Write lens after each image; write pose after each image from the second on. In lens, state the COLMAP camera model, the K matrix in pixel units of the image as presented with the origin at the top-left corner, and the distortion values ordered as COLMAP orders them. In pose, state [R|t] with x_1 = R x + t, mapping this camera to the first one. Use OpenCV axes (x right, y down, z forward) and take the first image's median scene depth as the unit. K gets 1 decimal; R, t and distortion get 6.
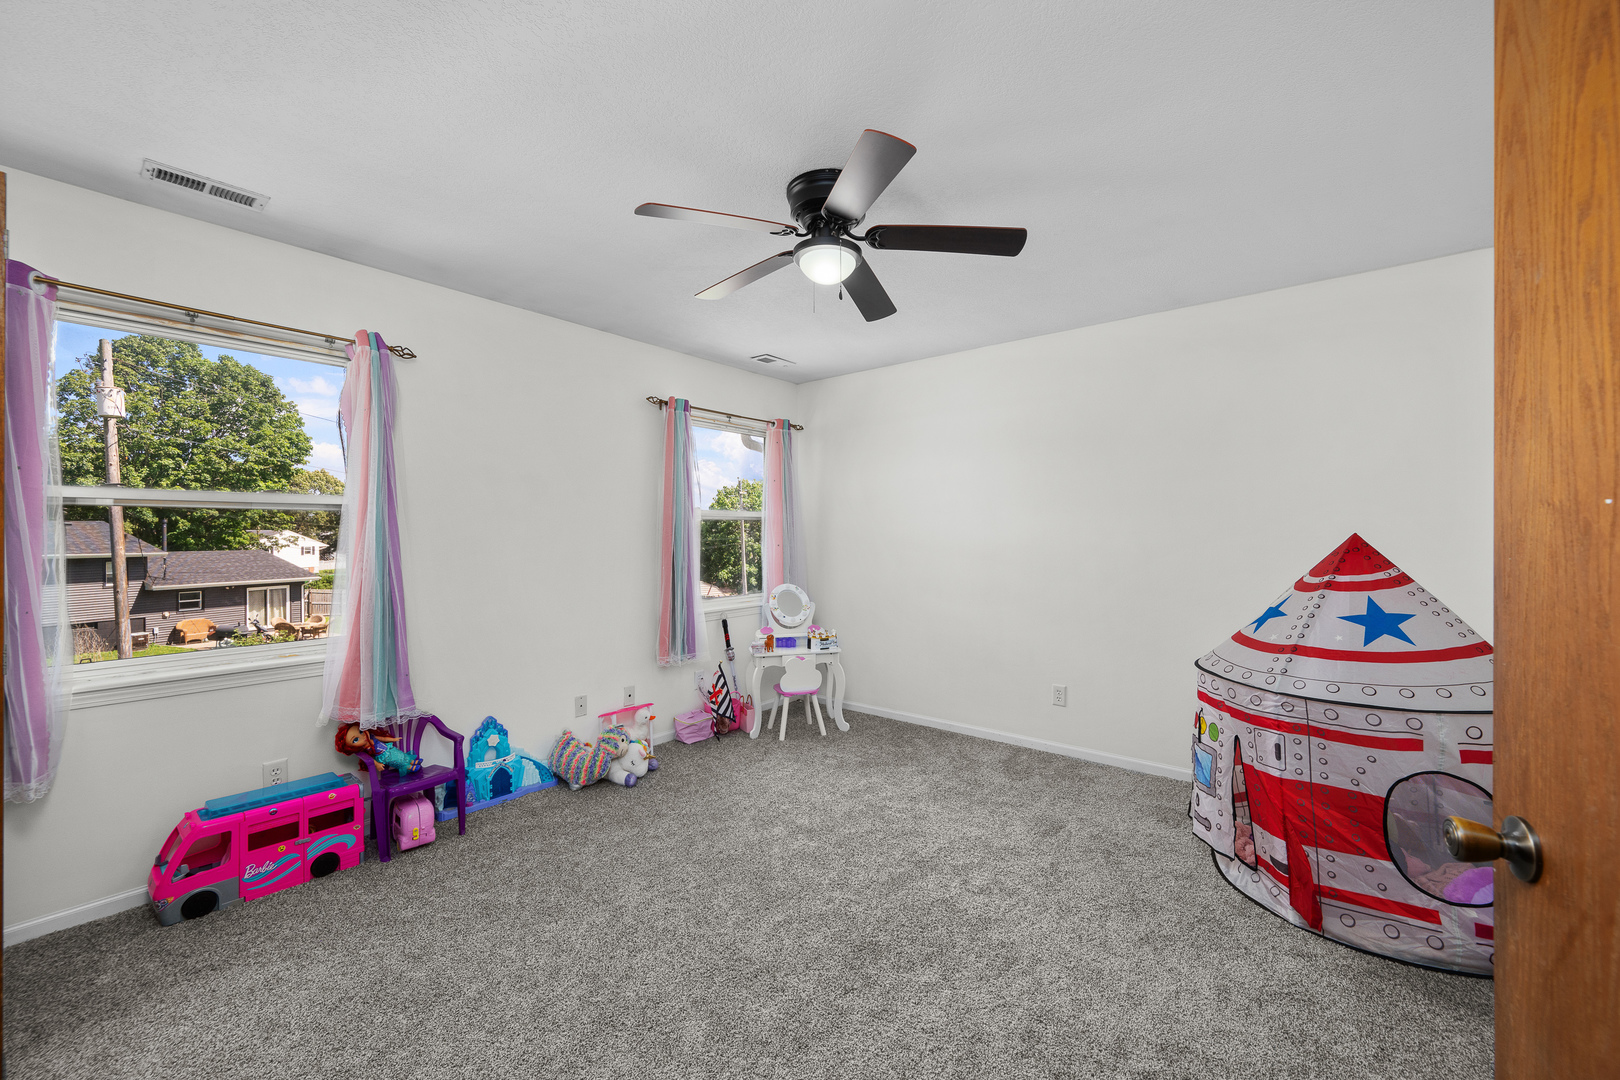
lens RADIAL K [[646.6, 0, 812.2], [0, 646.6, 540.8], [0, 0, 1]] dist [0.001716, -0.000065]
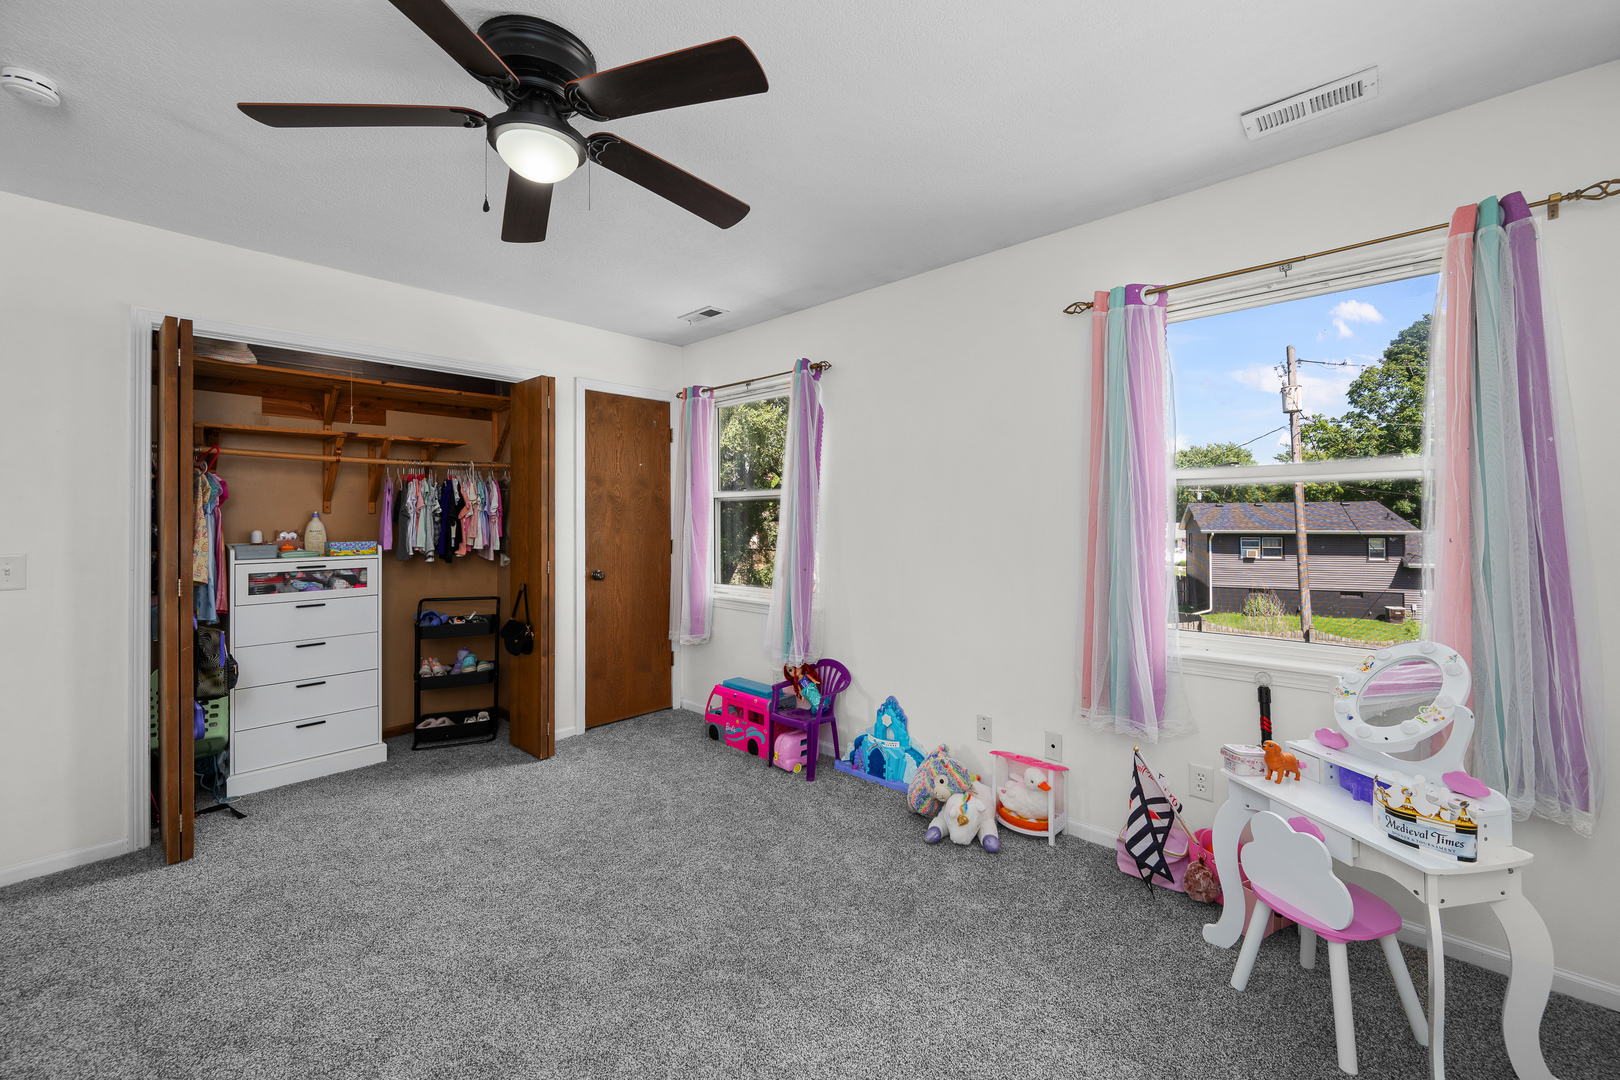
lens RADIAL K [[646.6, 0, 811.3], [0, 646.6, 513.4], [0, 0, 1]] dist [0.001716, -0.000065]
pose [[-0.061205, -0.002421, -0.998122, 0.063979], [-0.006517, 0.999977, -0.002025, -0.001076], [0.998104, 0.006381, -0.061220, 0.117358]]
